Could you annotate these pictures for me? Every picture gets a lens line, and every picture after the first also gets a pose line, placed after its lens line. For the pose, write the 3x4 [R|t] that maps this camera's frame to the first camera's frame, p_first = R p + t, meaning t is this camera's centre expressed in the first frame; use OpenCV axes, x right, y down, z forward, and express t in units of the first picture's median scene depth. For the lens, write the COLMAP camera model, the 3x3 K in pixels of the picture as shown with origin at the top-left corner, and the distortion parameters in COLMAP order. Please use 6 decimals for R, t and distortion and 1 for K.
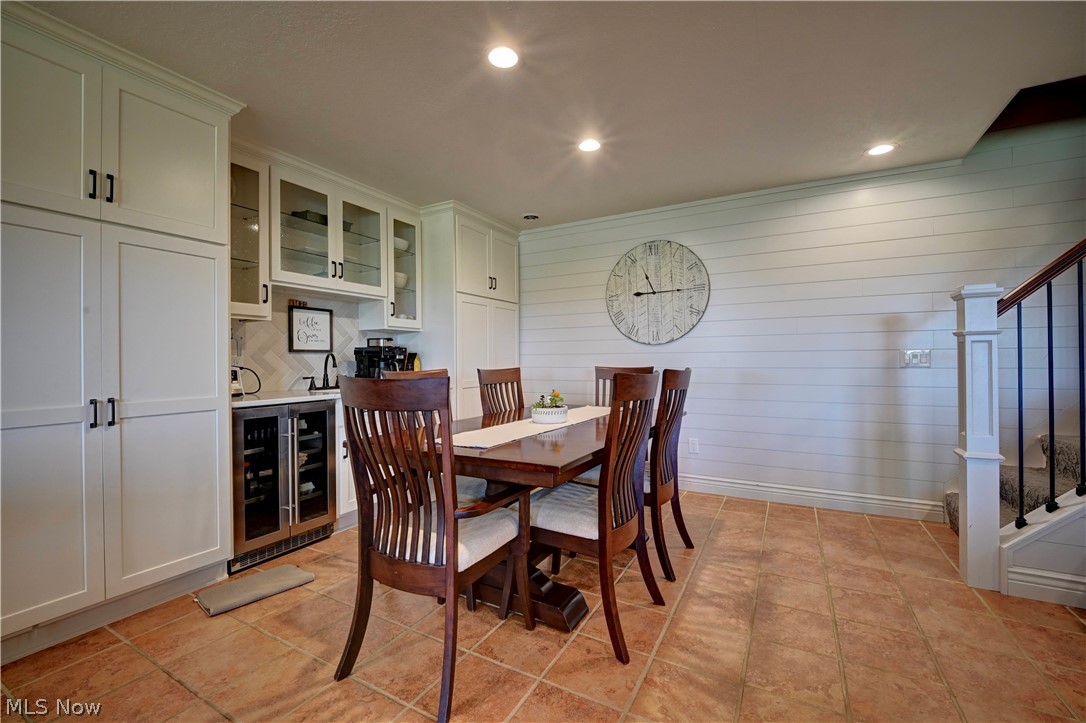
lens RADIAL K [[449.7, 0, 543.0], [0, 449.7, 361.5], [0, 0, 1]] dist [0.022792, -0.018700]
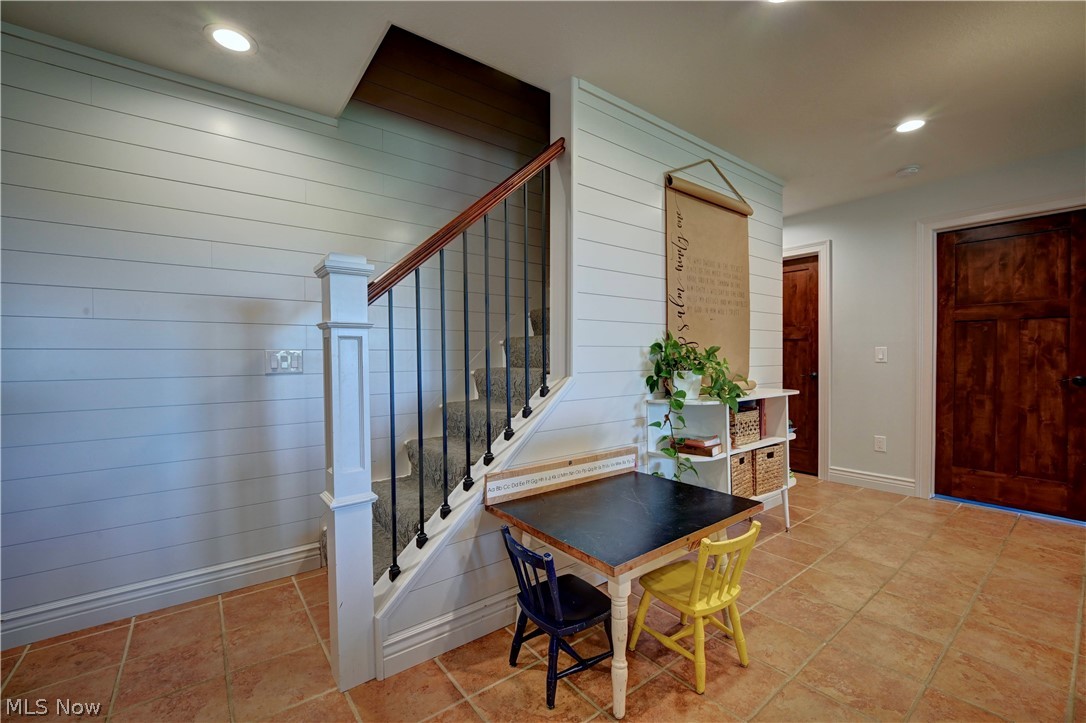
lens RADIAL K [[449.7, 0, 543.0], [0, 449.7, 361.5], [0, 0, 1]] dist [0.022792, -0.018700]
pose [[0.409950, -0.003586, 0.912101, 0.435252], [0.009343, 0.999956, -0.000268, -0.003804], [-0.912060, 0.008631, 0.409965, 0.422125]]
